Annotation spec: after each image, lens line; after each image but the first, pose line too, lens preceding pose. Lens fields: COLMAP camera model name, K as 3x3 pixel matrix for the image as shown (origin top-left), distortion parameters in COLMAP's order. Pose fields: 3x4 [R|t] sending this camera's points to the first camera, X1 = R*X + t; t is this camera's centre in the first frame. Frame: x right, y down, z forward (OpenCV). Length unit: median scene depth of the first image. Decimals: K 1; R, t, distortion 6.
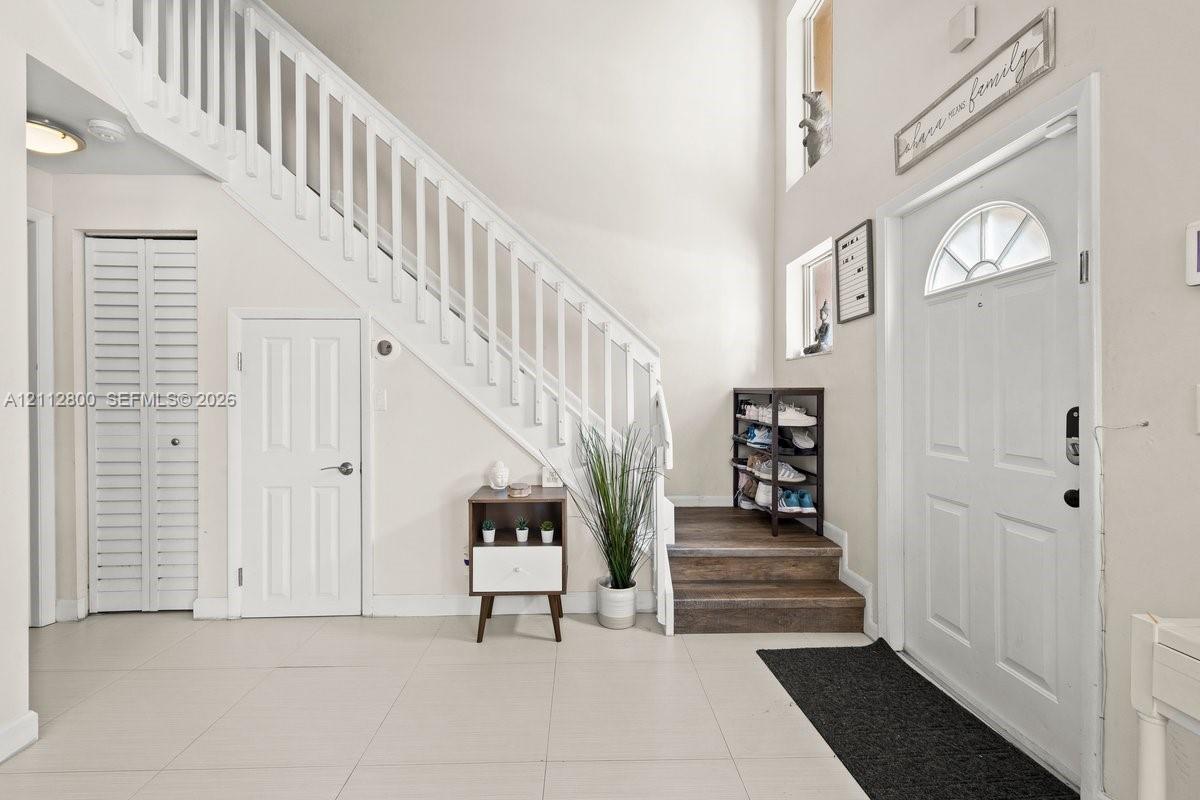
lens RADIAL K [[510.1, 0, 591.3], [0, 510.1, 396.4], [0, 0, 1]] dist [0.003018, 0.000157]
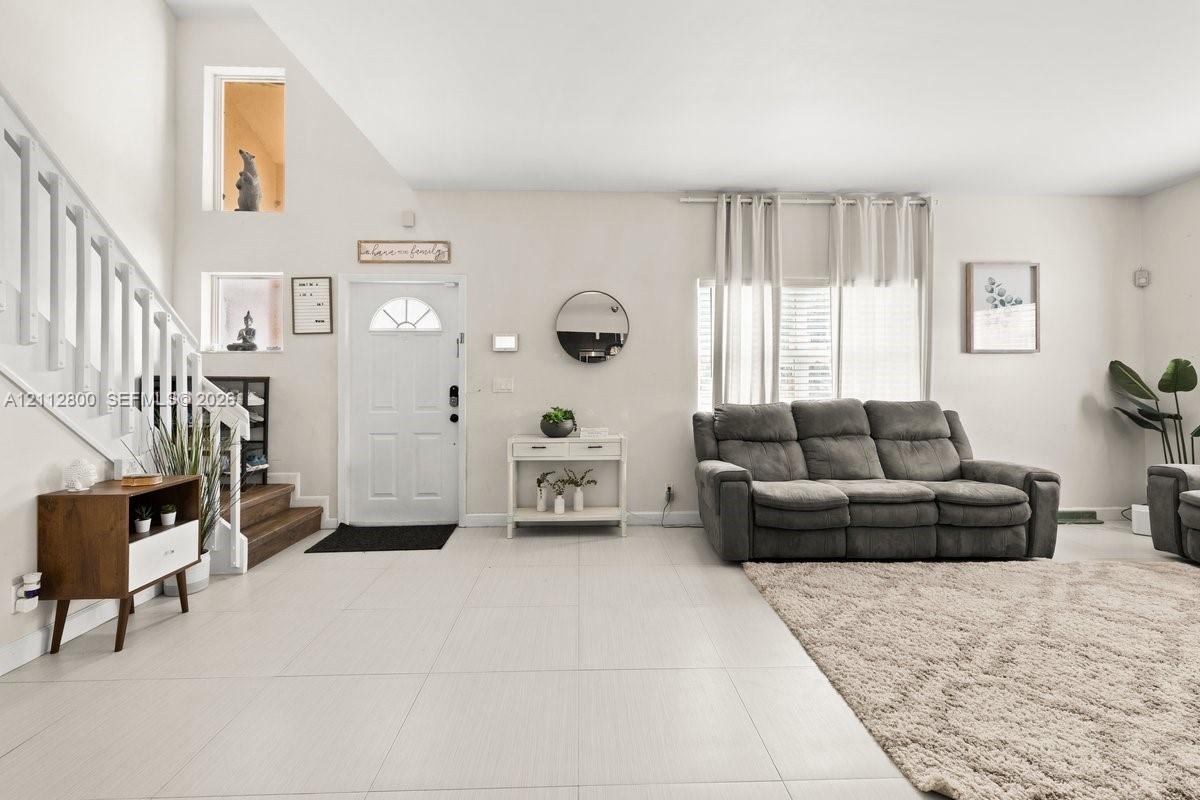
lens RADIAL K [[513.0, 0, 594.8], [0, 513.0, 384.8], [0, 0, 1]] dist [-0.000549, -0.000154]
pose [[-0.002188, -0.003825, 0.999990, -1.168710], [0.006706, 0.999970, 0.003839, 0.005495], [-0.999975, 0.006714, -0.002162, 0.144757]]
